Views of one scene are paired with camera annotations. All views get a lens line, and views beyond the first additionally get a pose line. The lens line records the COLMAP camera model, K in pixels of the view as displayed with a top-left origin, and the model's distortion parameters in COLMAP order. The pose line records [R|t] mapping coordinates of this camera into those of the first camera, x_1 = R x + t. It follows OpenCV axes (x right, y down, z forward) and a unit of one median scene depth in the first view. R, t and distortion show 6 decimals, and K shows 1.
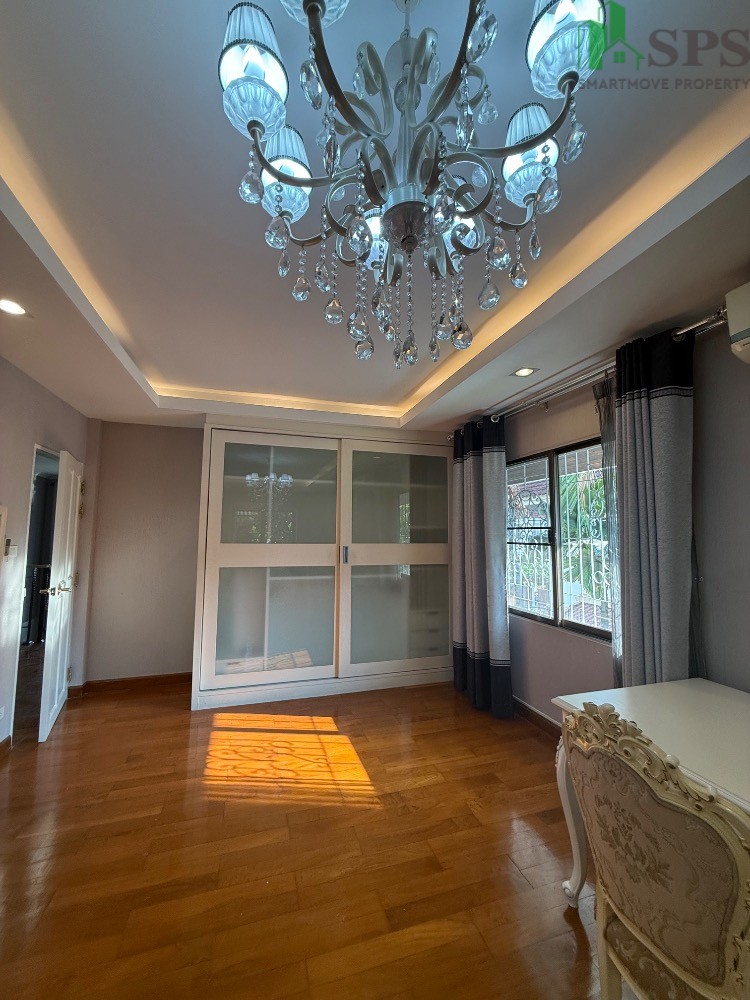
lens RADIAL K [[399.7, 0, 373.2], [0, 399.7, 500.0], [0, 0, 1]] dist [0.002379, 0.000278]
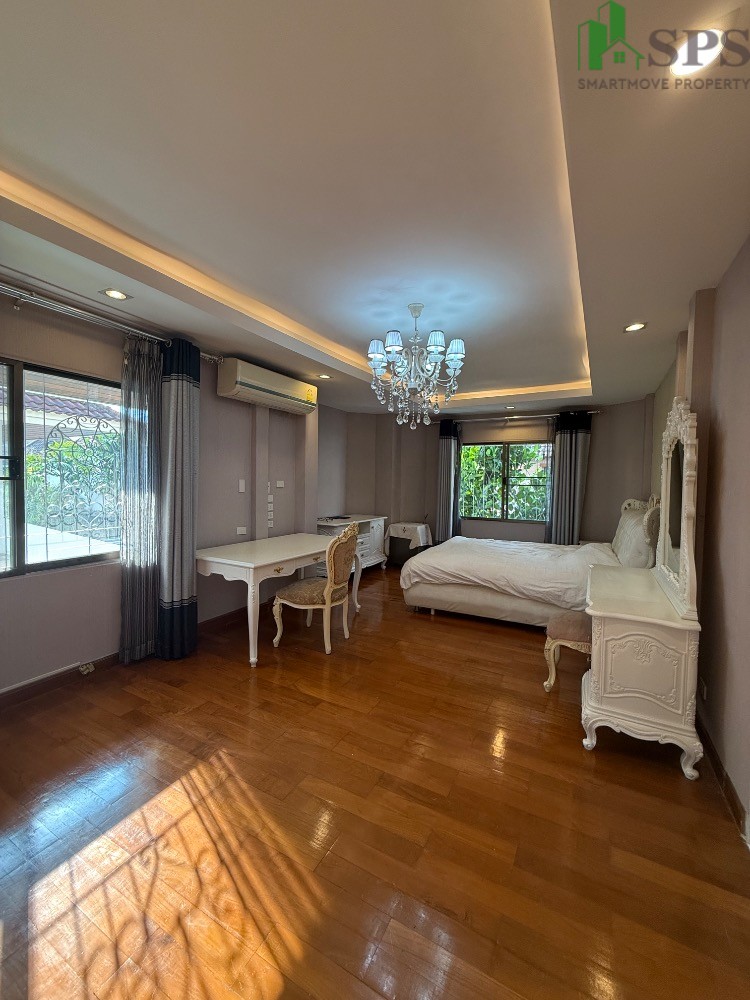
lens RADIAL K [[399.7, 0, 374.5], [0, 399.7, 497.1], [0, 0, 1]] dist [0.002379, 0.000278]
pose [[-0.694678, -0.045687, 0.717868, -0.798995], [-0.083473, 0.996359, -0.017365, 0.128204], [-0.714461, -0.071986, -0.695962, 1.288829]]
